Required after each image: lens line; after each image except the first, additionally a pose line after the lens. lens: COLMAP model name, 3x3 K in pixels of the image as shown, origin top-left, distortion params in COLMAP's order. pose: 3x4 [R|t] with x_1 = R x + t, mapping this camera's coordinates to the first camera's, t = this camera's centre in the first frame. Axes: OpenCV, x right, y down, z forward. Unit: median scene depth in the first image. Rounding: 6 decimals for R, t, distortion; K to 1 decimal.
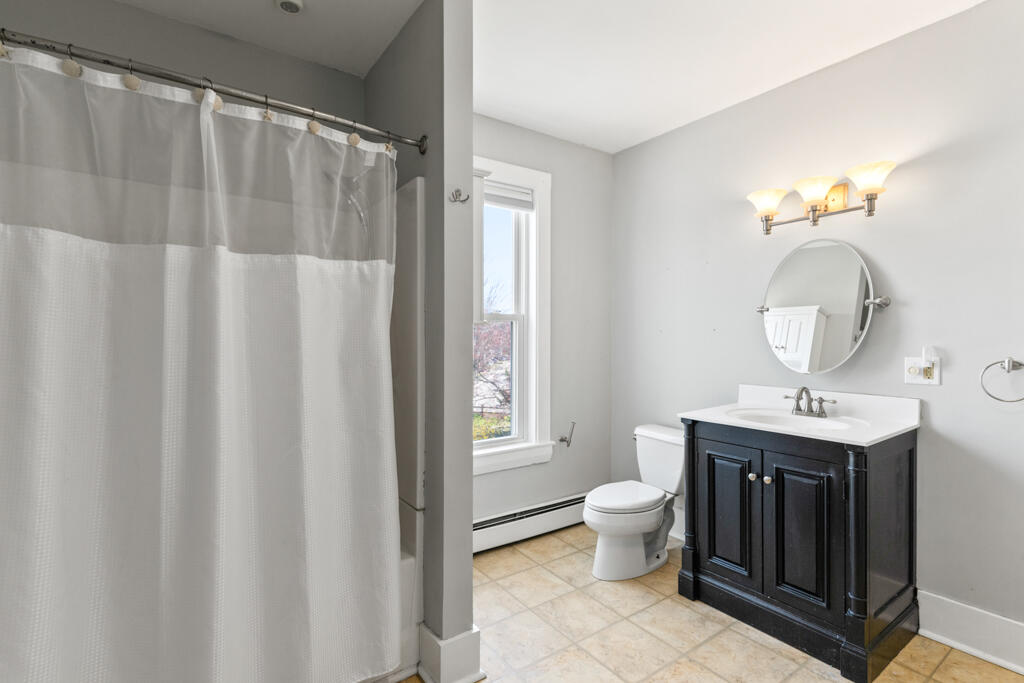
lens RADIAL K [[488.0, 0, 510.0], [0, 488.0, 328.2], [0, 0, 1]] dist [-0.001245, -0.000099]
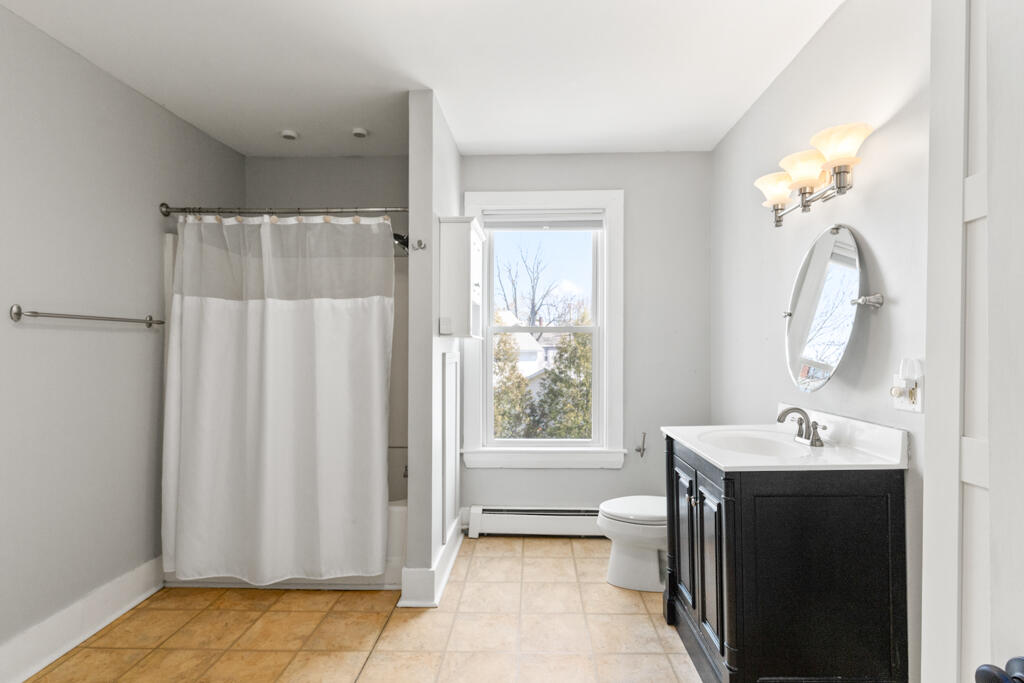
lens RADIAL K [[495.1, 0, 515.1], [0, 495.1, 327.0], [0, 0, 1]] dist [0.001826, 0.000065]
pose [[0.799459, -0.026774, -0.600124, 0.781521], [0.011988, 0.999518, -0.028622, 0.002742], [0.600601, 0.015688, 0.799395, 0.040715]]
